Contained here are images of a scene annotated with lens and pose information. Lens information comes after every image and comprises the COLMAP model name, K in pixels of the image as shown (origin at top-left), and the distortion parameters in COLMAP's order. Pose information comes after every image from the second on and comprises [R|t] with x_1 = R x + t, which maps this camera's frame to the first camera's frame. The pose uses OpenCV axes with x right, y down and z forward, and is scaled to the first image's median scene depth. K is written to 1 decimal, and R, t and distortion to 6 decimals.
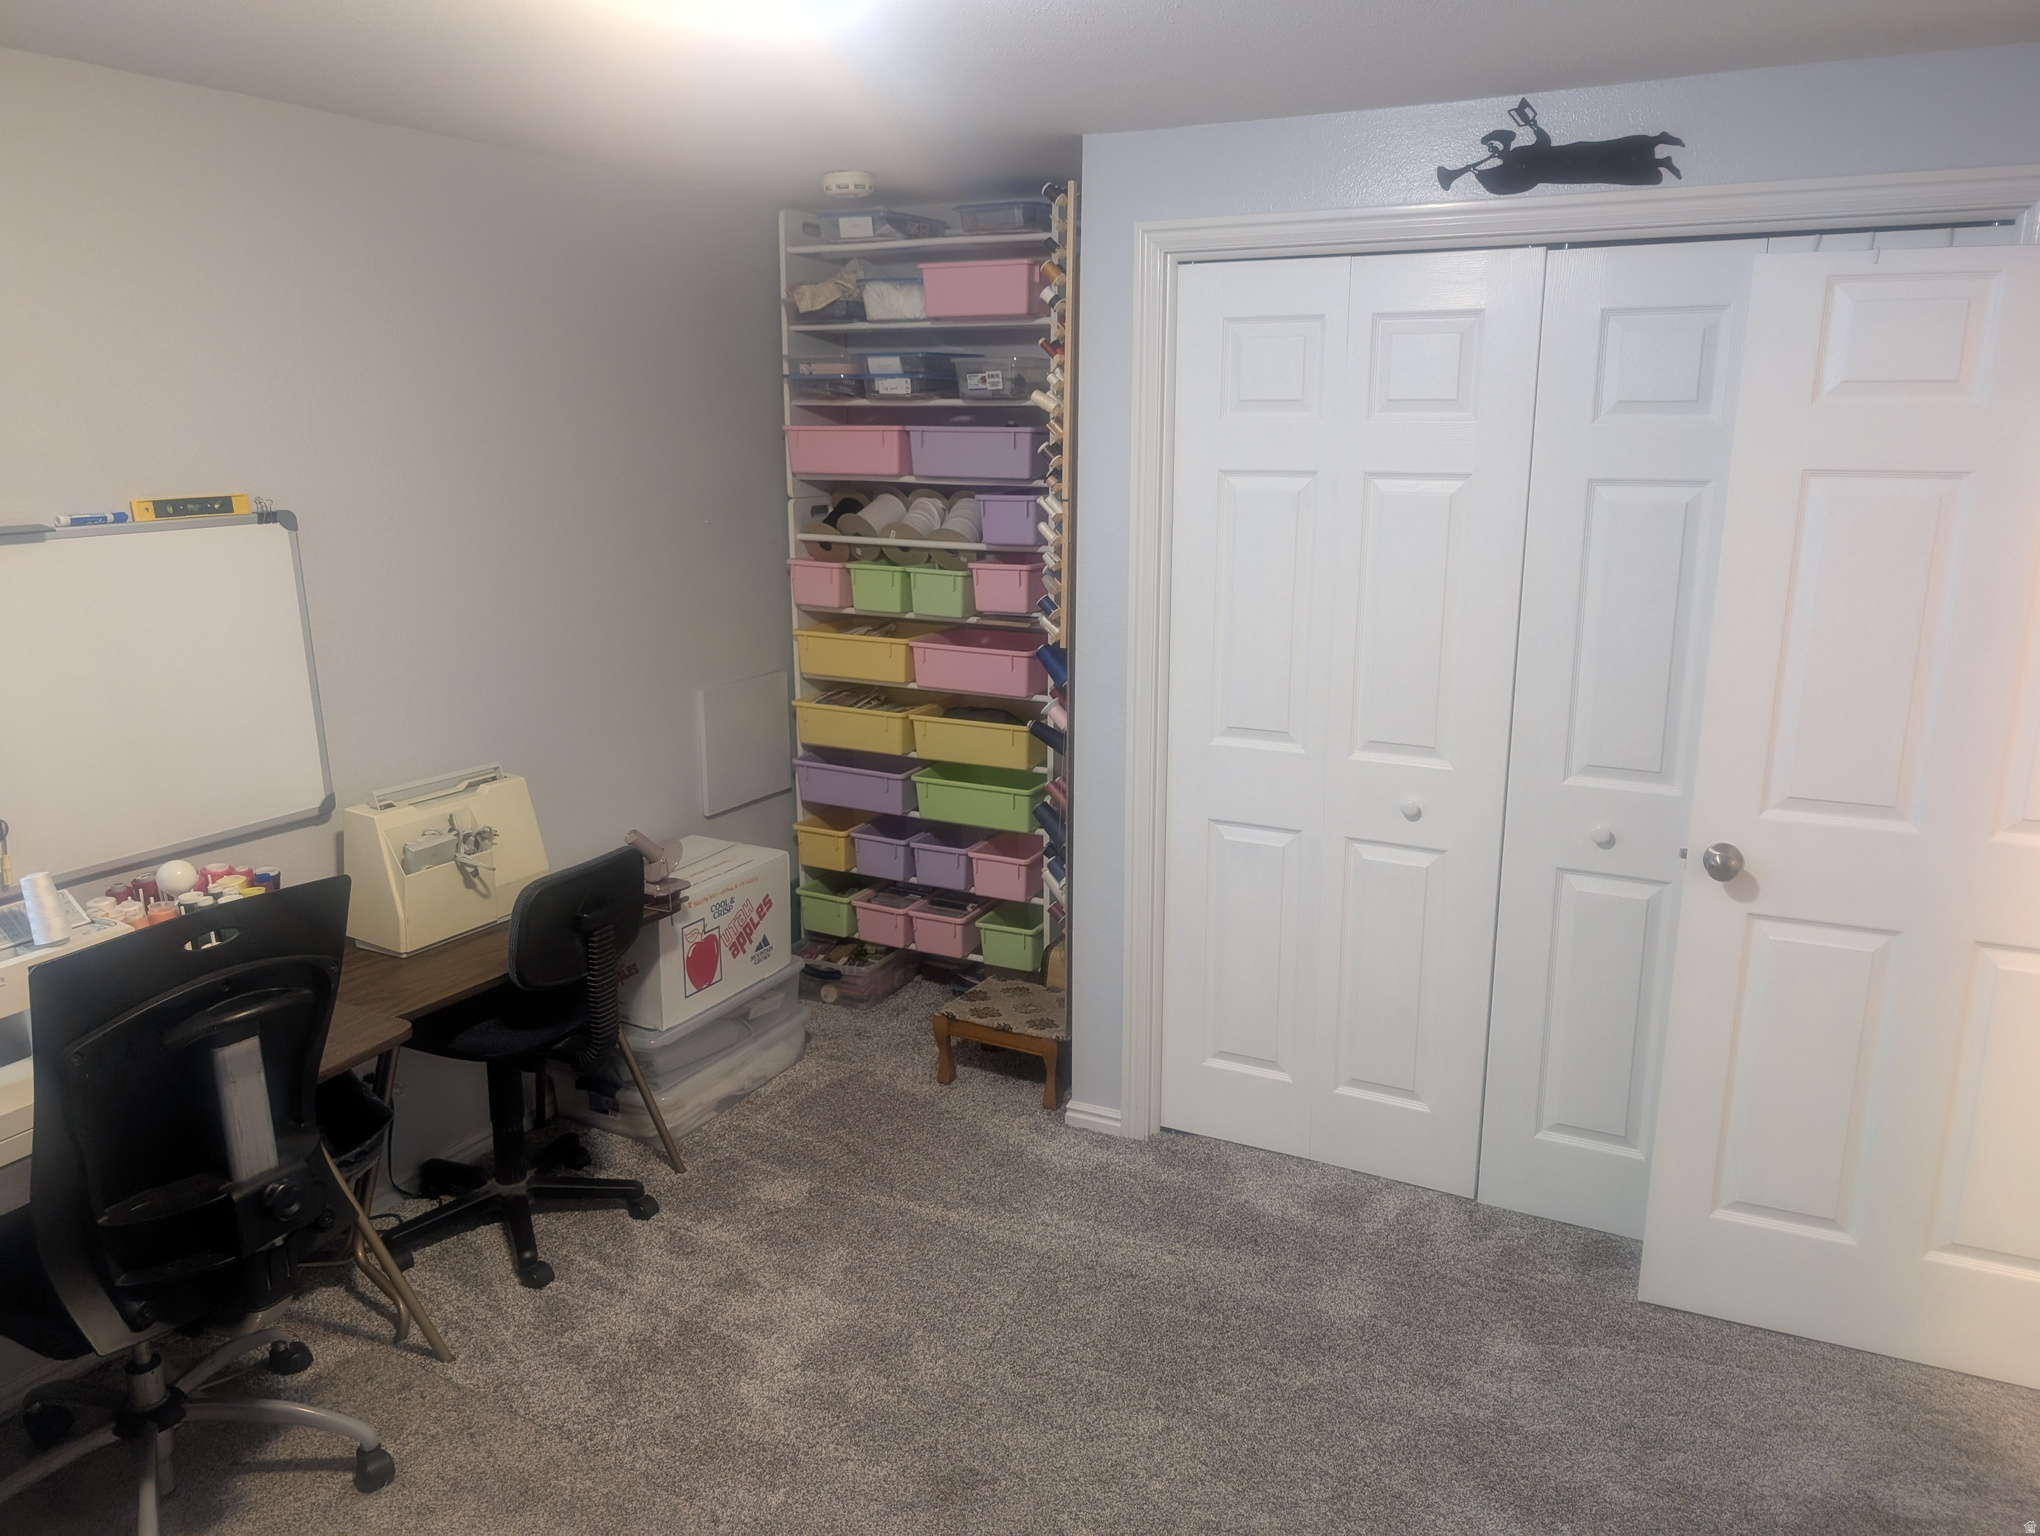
lens RADIAL K [[1492.7, 0, 1020.0], [0, 1492.7, 768.0], [0, 0, 1]] dist [0.054033, 0.000910]
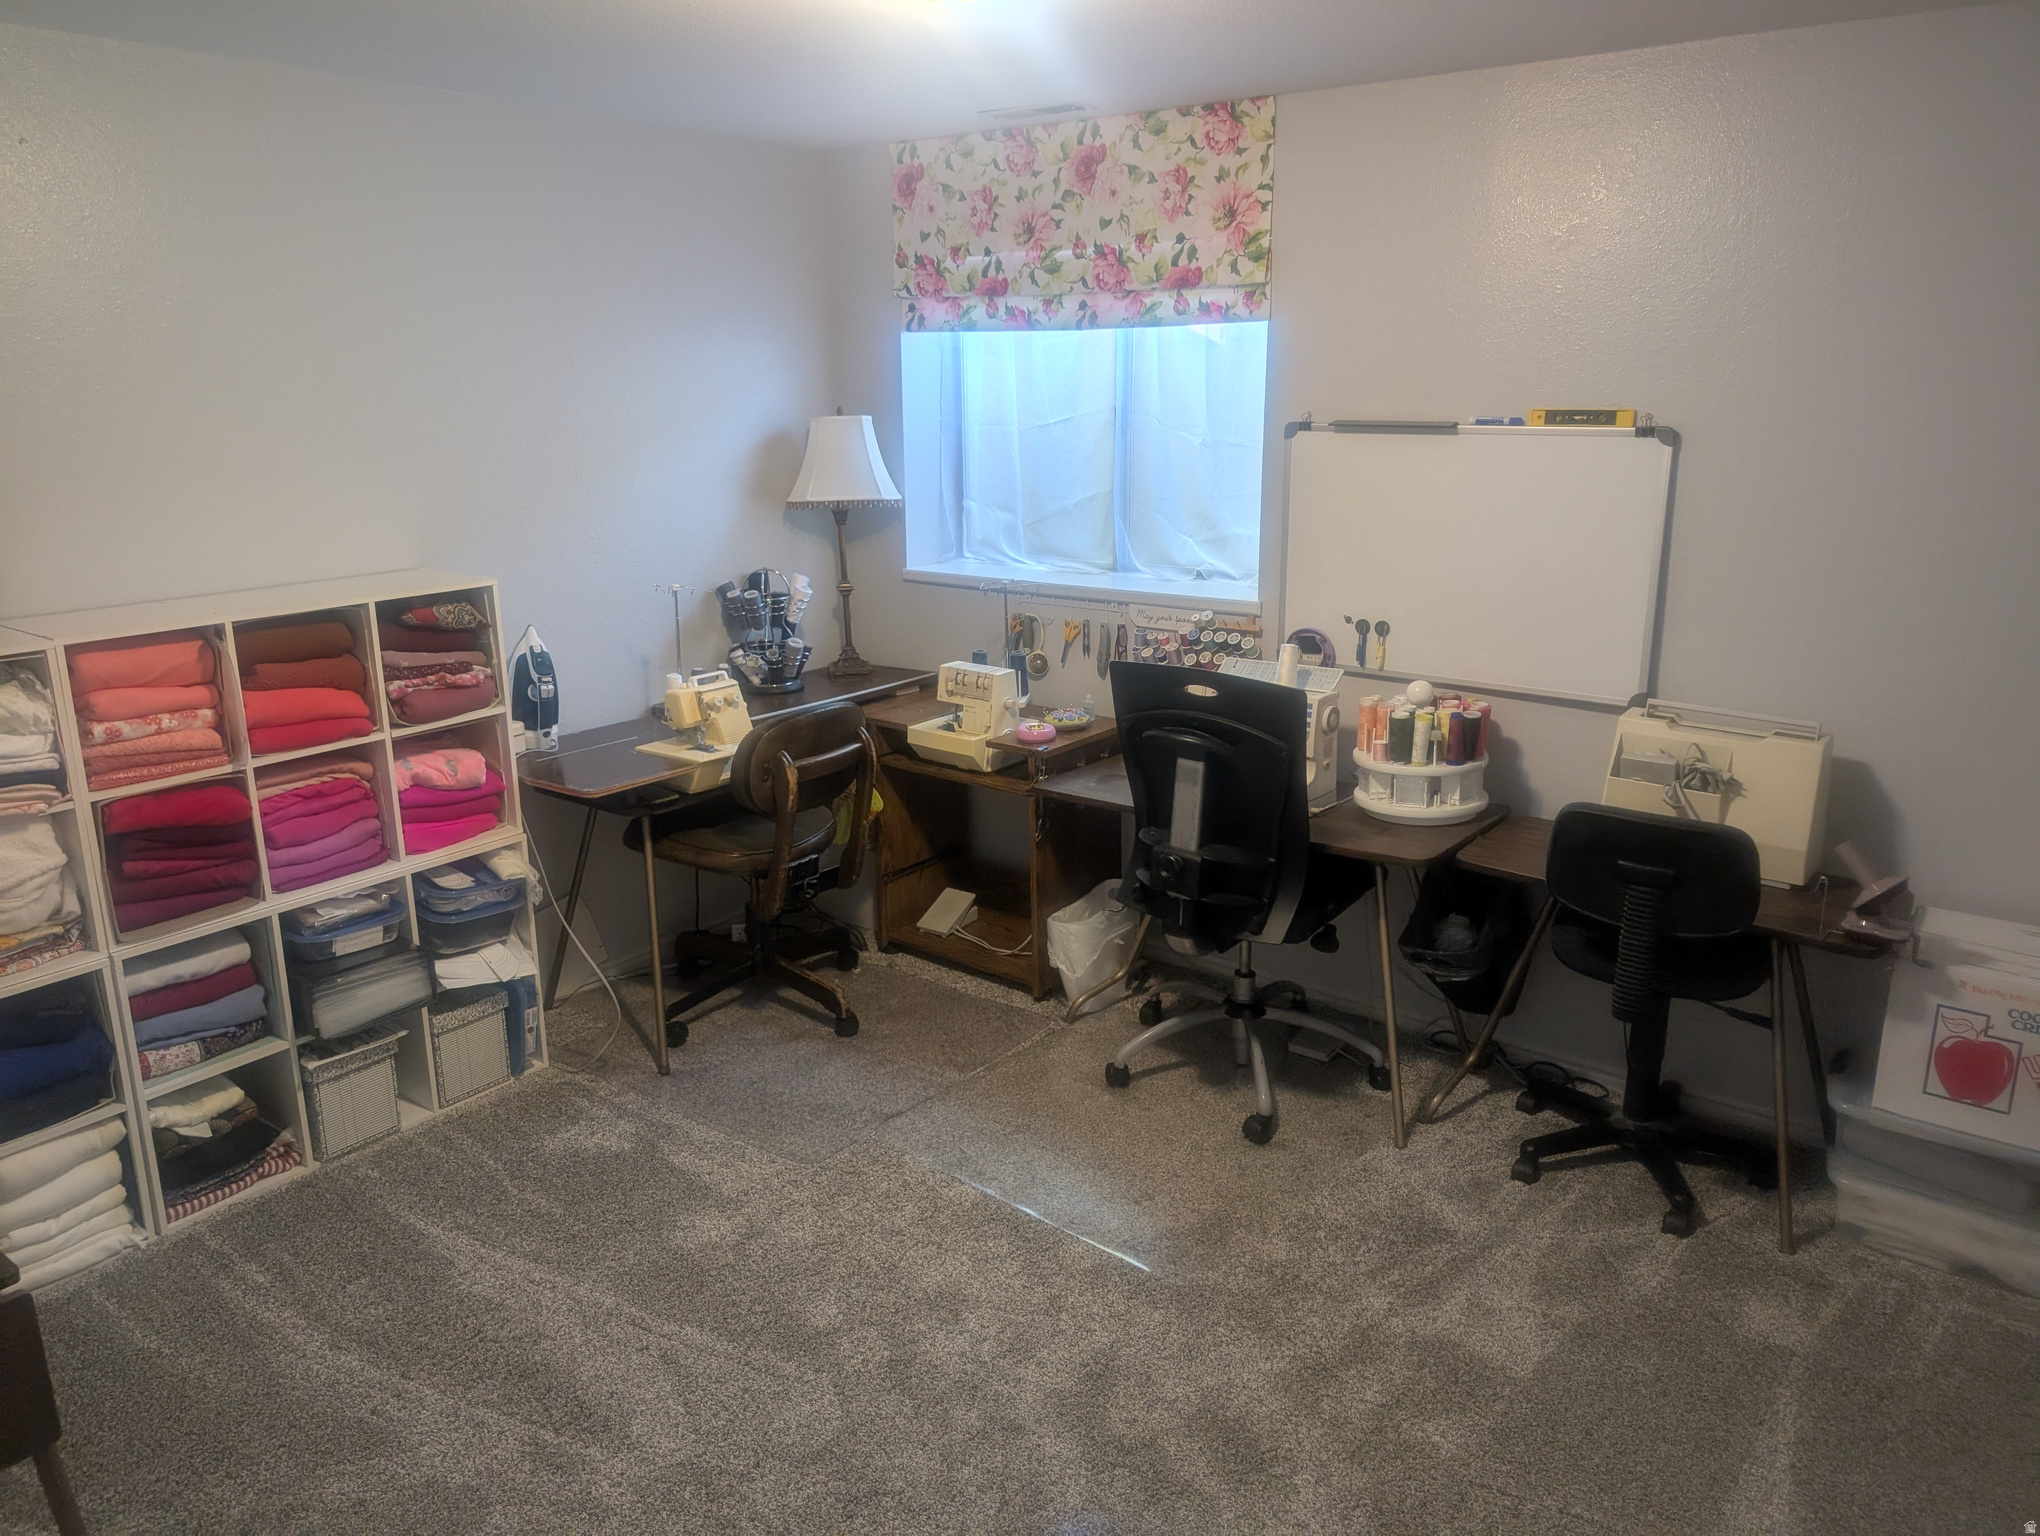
lens RADIAL K [[1492.7, 0, 1020.0], [0, 1492.7, 768.0], [0, 0, 1]] dist [0.054033, 0.000910]
pose [[-0.159327, 0.267905, -0.950180, 0.681415], [-0.229297, 0.926111, 0.299568, -0.160384], [0.960228, 0.265602, -0.086125, 0.708621]]
